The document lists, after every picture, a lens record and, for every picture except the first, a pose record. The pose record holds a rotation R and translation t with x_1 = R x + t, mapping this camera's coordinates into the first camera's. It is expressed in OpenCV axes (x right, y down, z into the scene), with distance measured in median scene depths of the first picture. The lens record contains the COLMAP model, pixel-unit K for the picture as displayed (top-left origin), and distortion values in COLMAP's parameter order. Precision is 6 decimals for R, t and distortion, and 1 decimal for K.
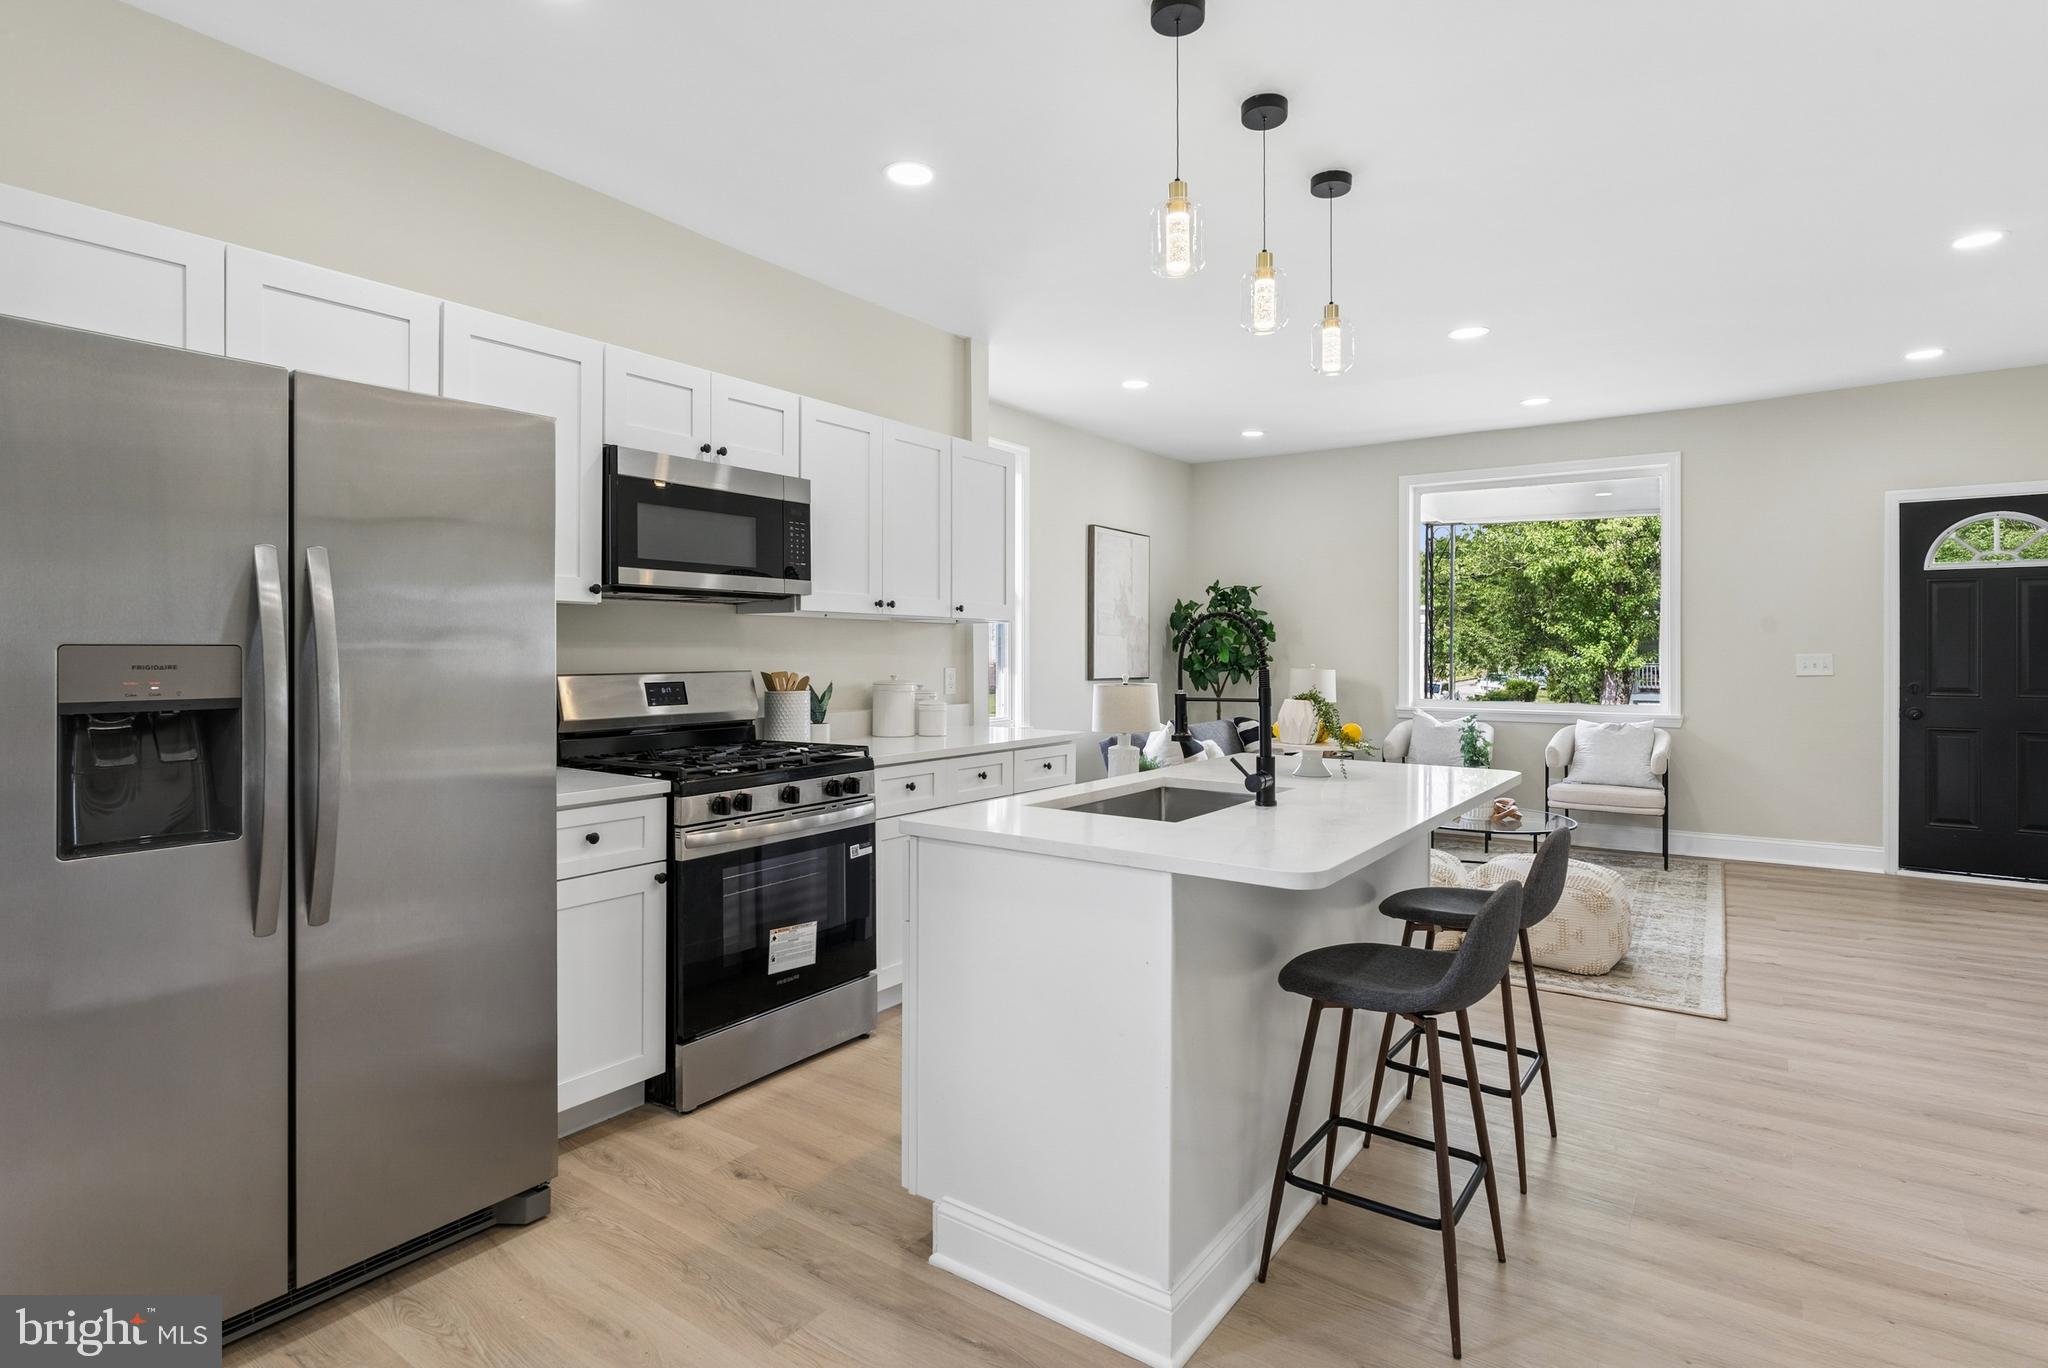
lens RADIAL K [[1050.1, 0, 1020.6], [0, 1050.1, 647.6], [0, 0, 1]] dist [-0.007378, 0.000314]
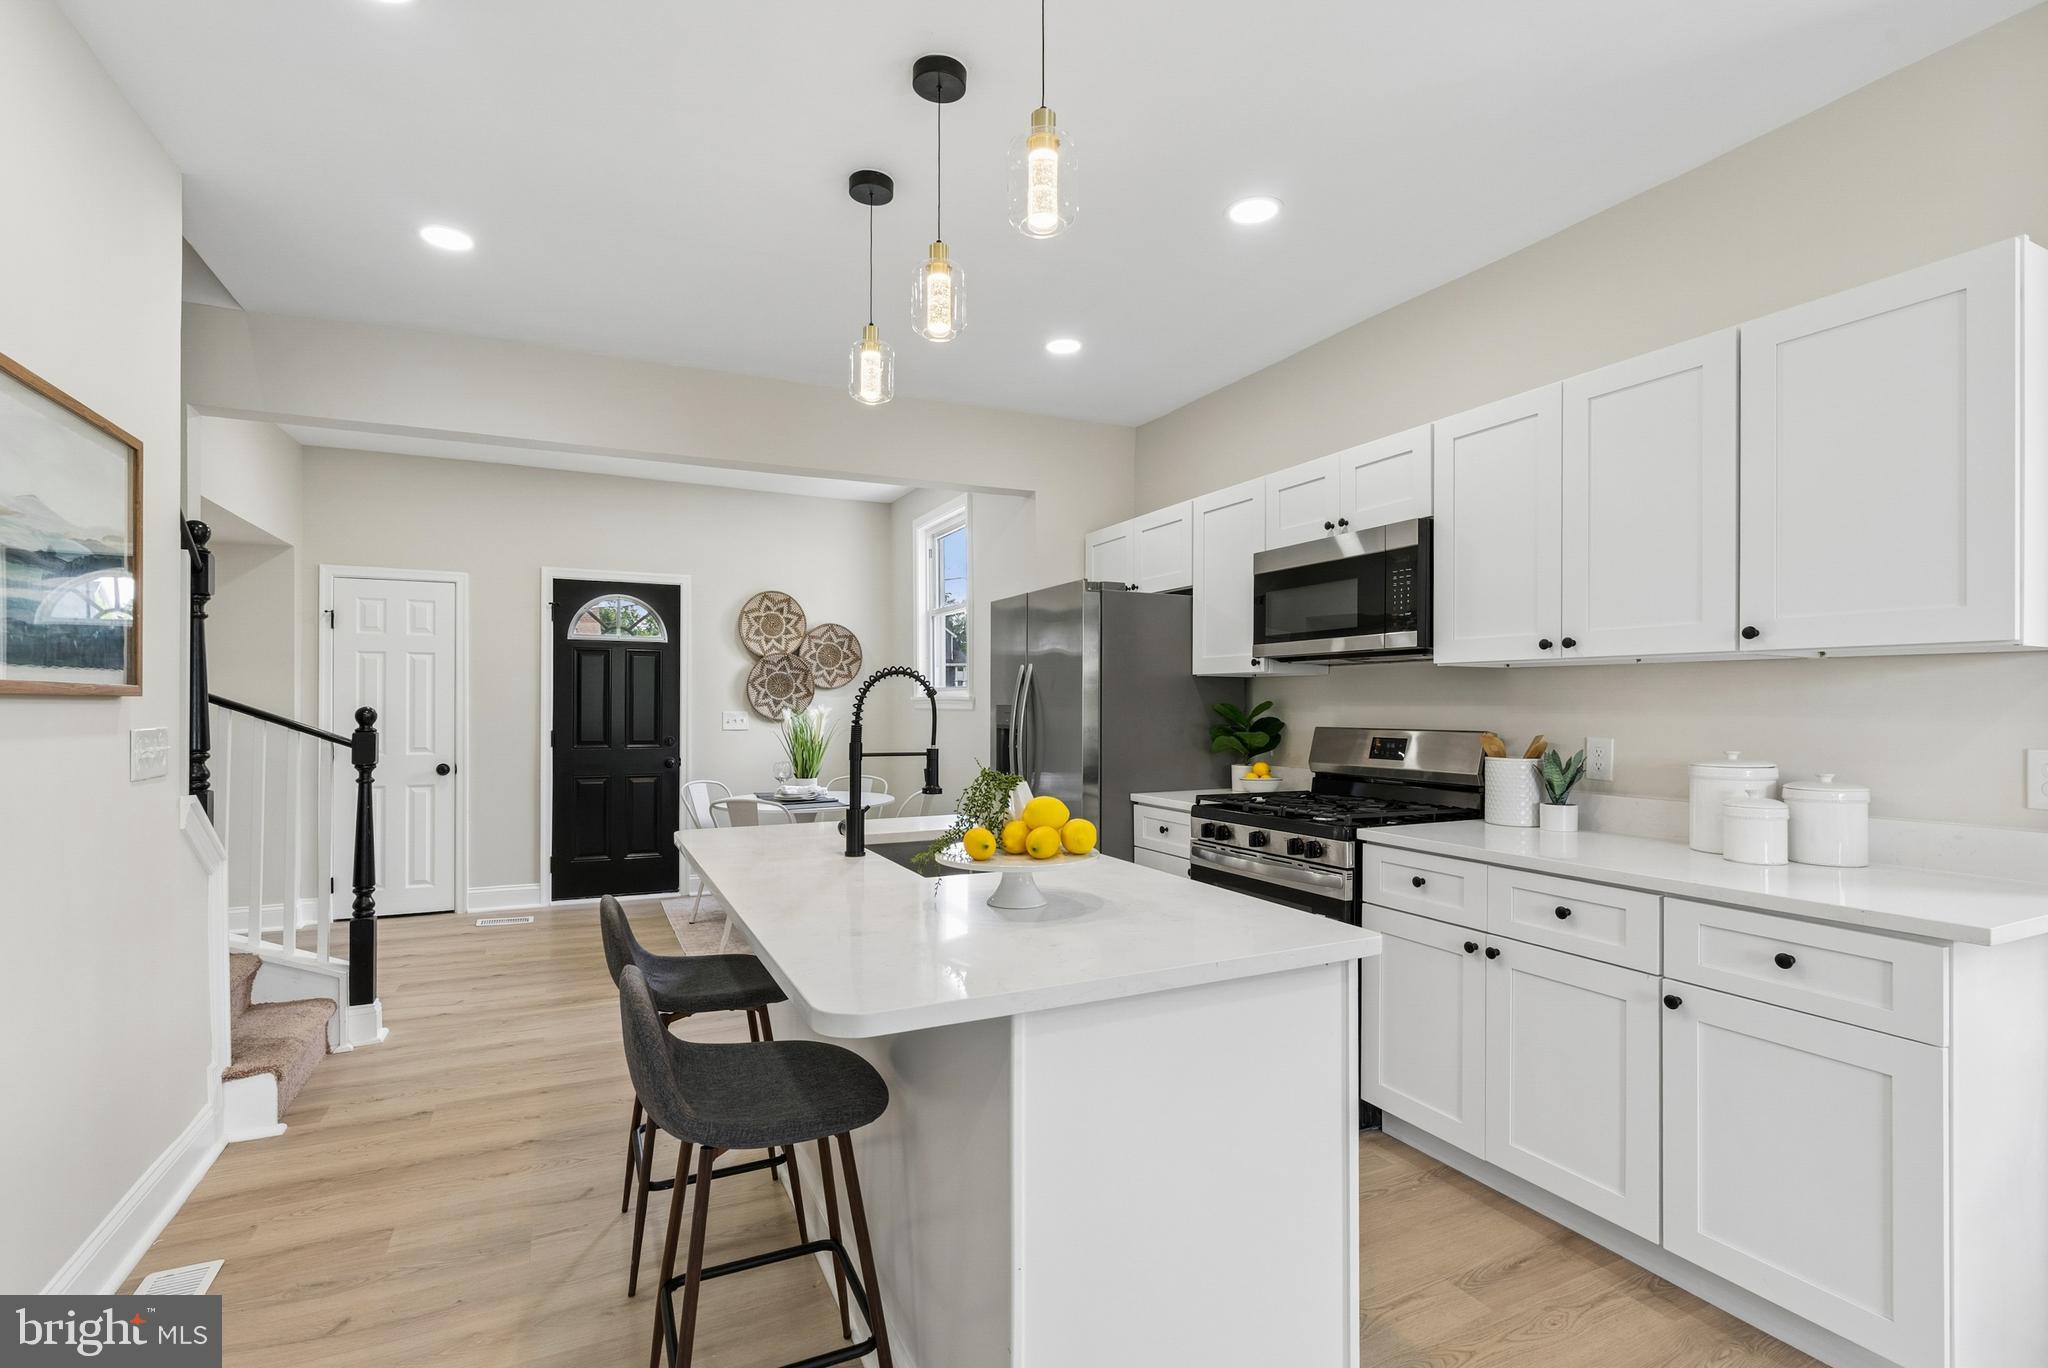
lens RADIAL K [[941.1, 0, 1010.8], [0, 941.1, 702.6], [0, 0, 1]] dist [-0.001487, 0.000308]
pose [[-0.488866, -0.005247, -0.872343, 0.666478], [-0.001324, 0.999985, -0.005272, 0.002383], [0.872358, -0.001422, -0.488865, 1.090128]]
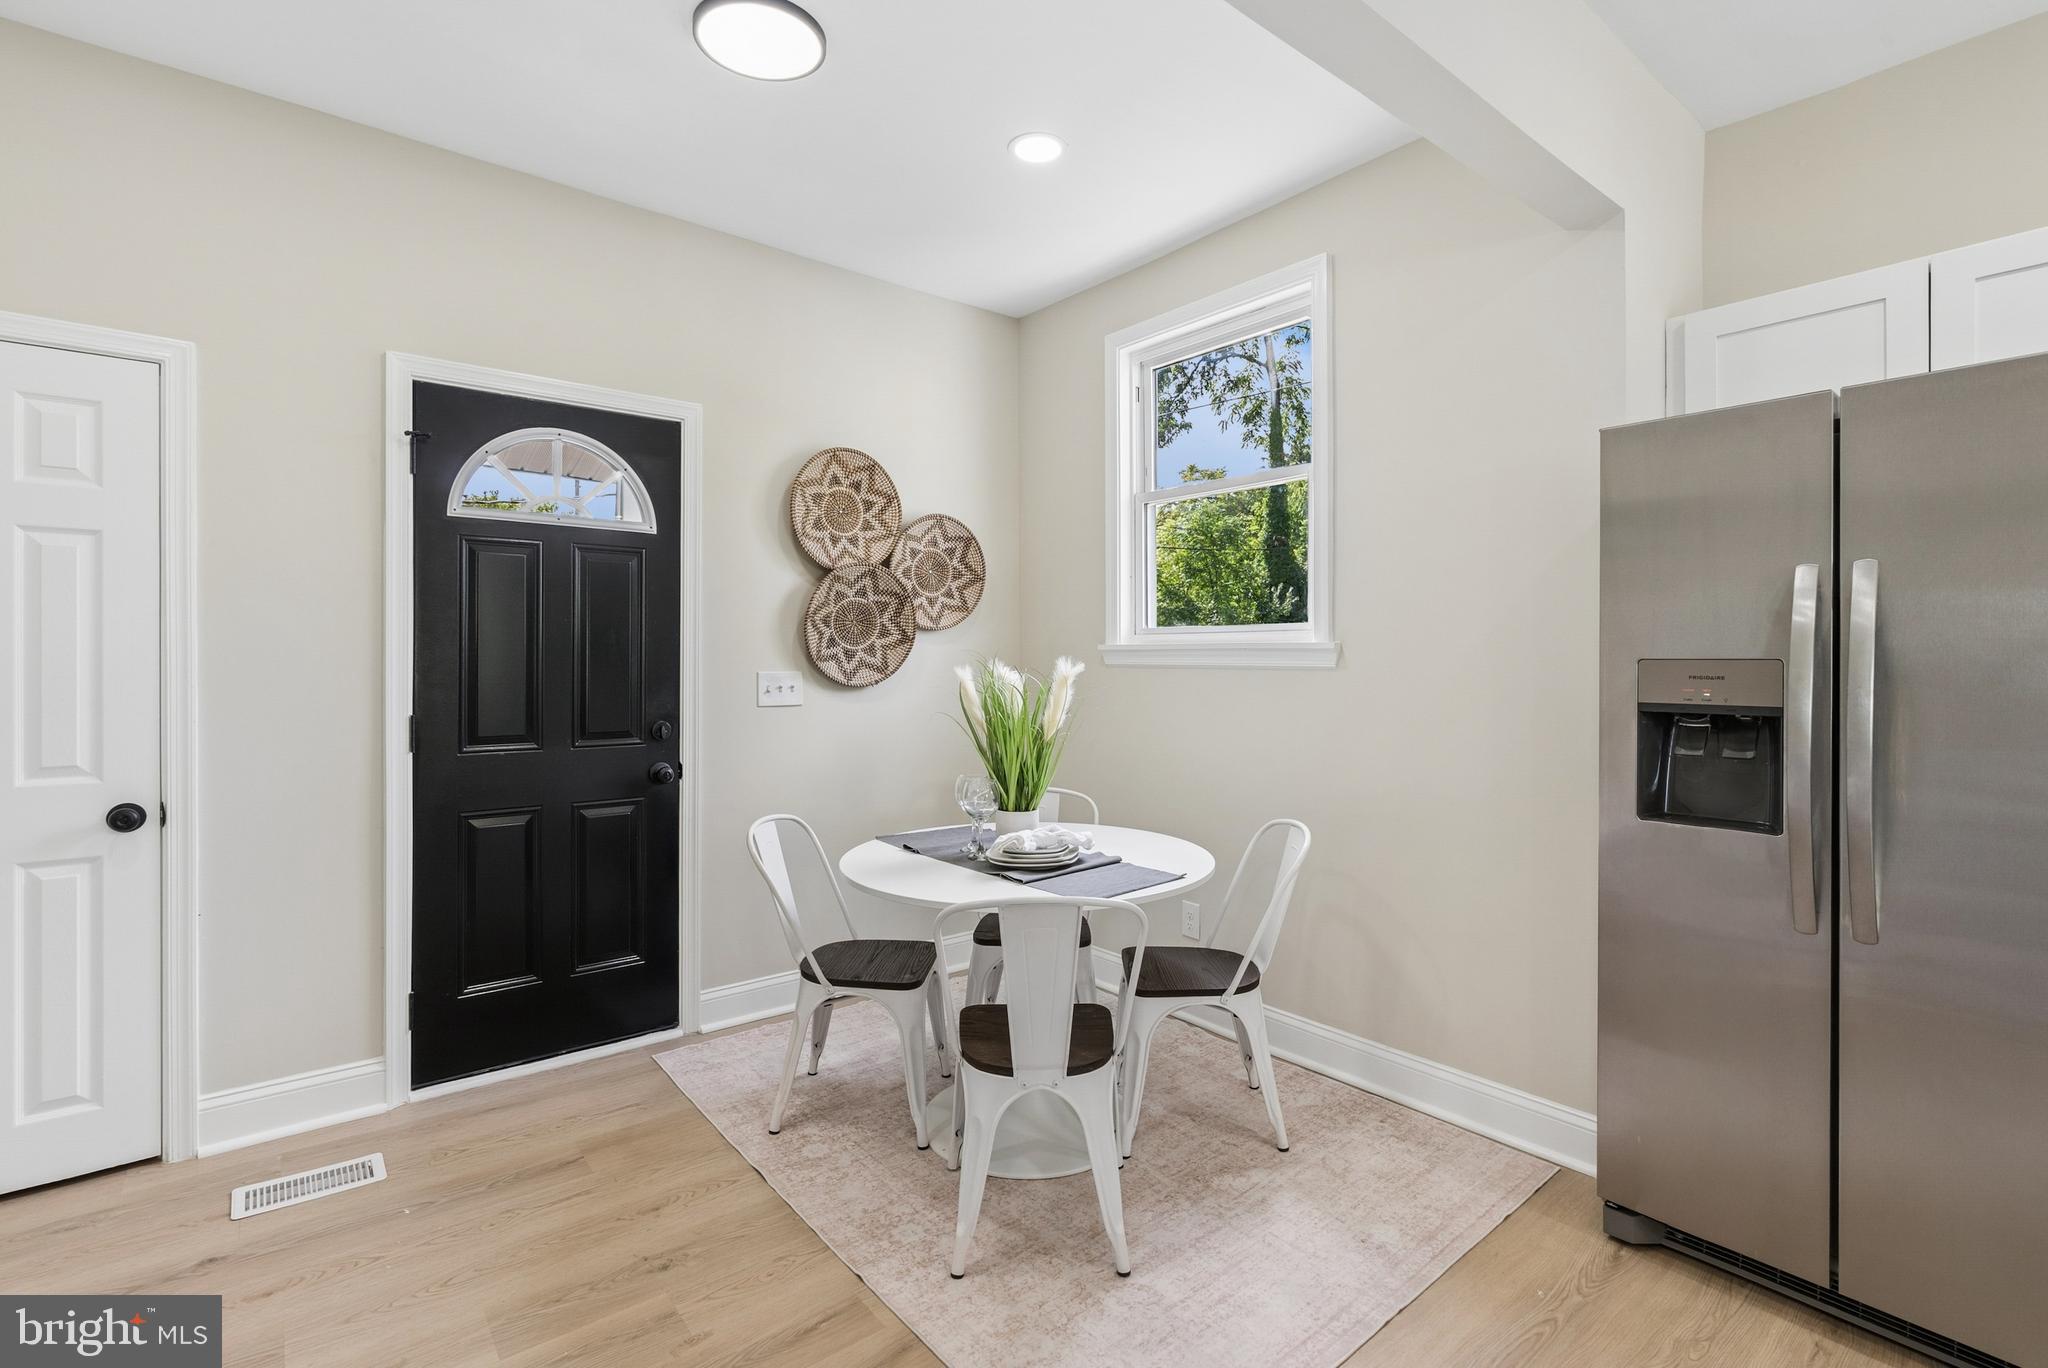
lens RADIAL K [[944.0, 0, 1020.4], [0, 944.0, 661.5], [0, 0, 1]] dist [0.000767, 0.000552]
pose [[-0.268913, 0.001147, -0.963164, 0.216529], [-0.000224, 0.999999, 0.001254, -0.000568], [0.963164, 0.000553, -0.268912, 0.256271]]
